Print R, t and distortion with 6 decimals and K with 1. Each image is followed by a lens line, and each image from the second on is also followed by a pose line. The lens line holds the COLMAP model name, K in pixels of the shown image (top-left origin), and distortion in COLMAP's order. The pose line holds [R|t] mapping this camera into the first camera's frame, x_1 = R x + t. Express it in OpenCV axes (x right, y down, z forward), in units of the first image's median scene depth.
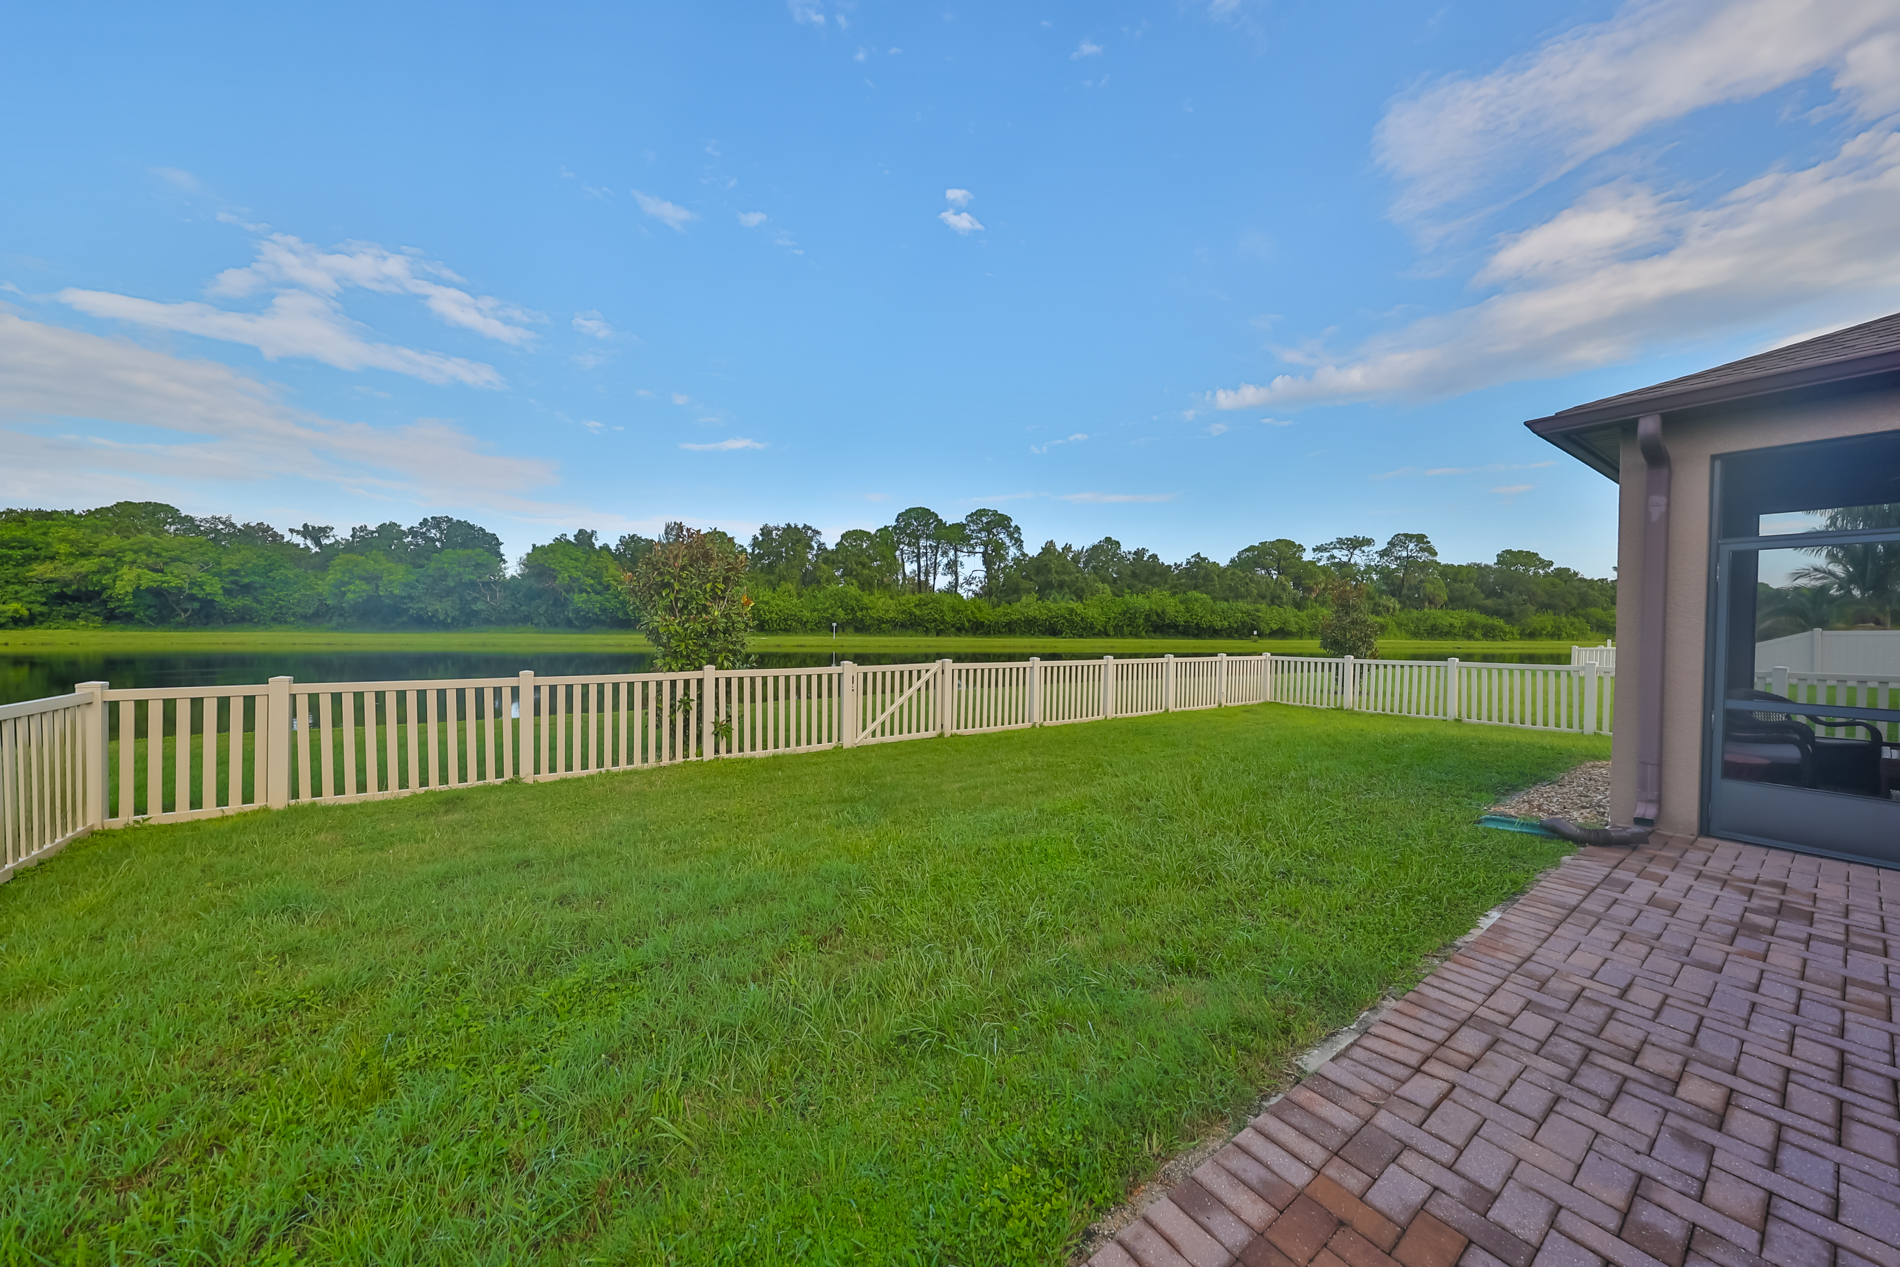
lens RADIAL K [[650.8, 0, 884.2], [0, 650.8, 639.9], [0, 0, 1]] dist [-0.000901, 0.000006]
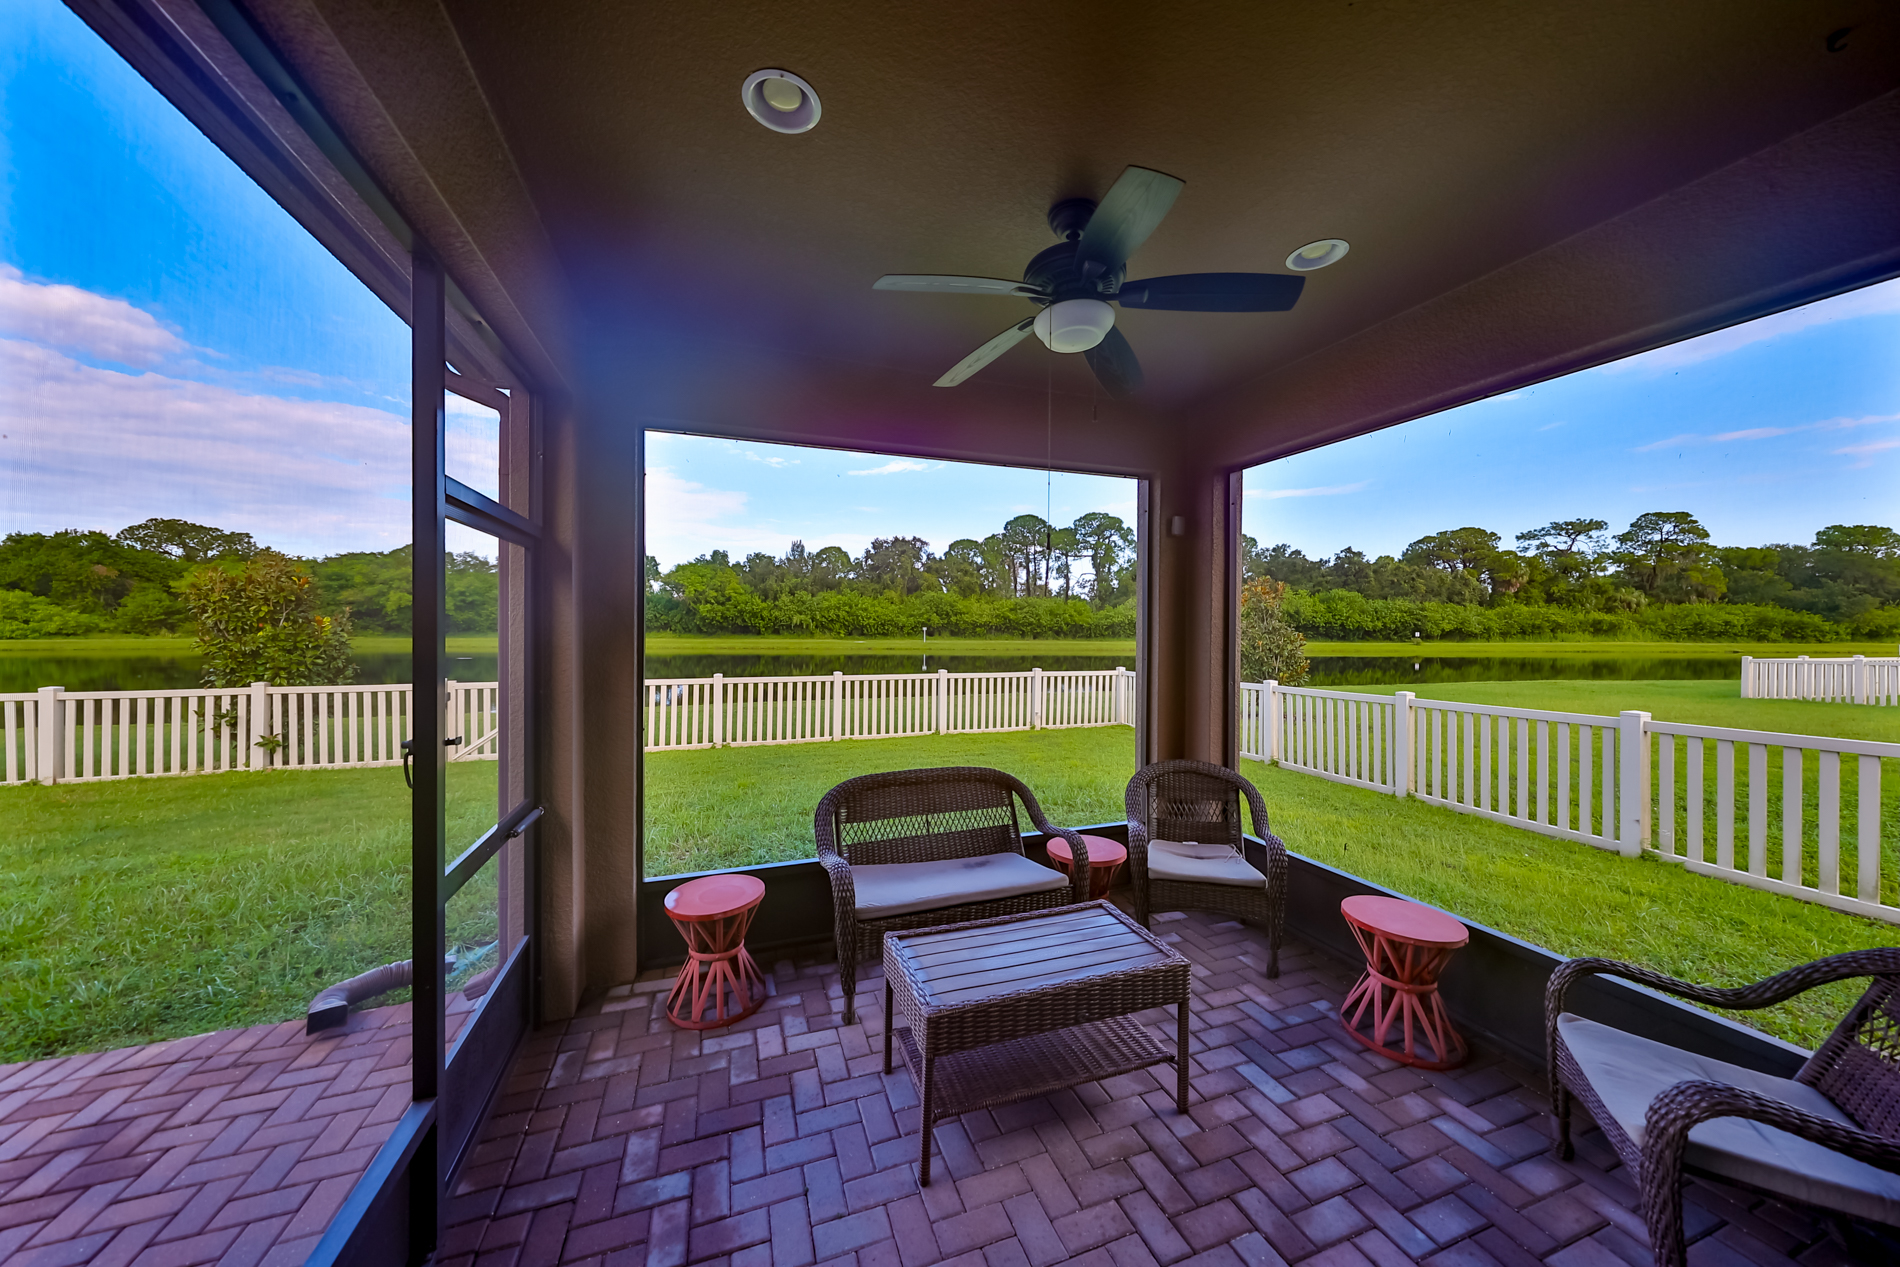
lens RADIAL K [[592.1, 0, 942.3], [0, 592.1, 635.5], [0, 0, 1]] dist [-0.000463, -0.000070]
pose [[0.965244, -0.003000, -0.261332, 0.167535], [0.001238, 0.999975, -0.006908, -0.004746], [0.261346, 0.006345, 0.965224, 0.053677]]
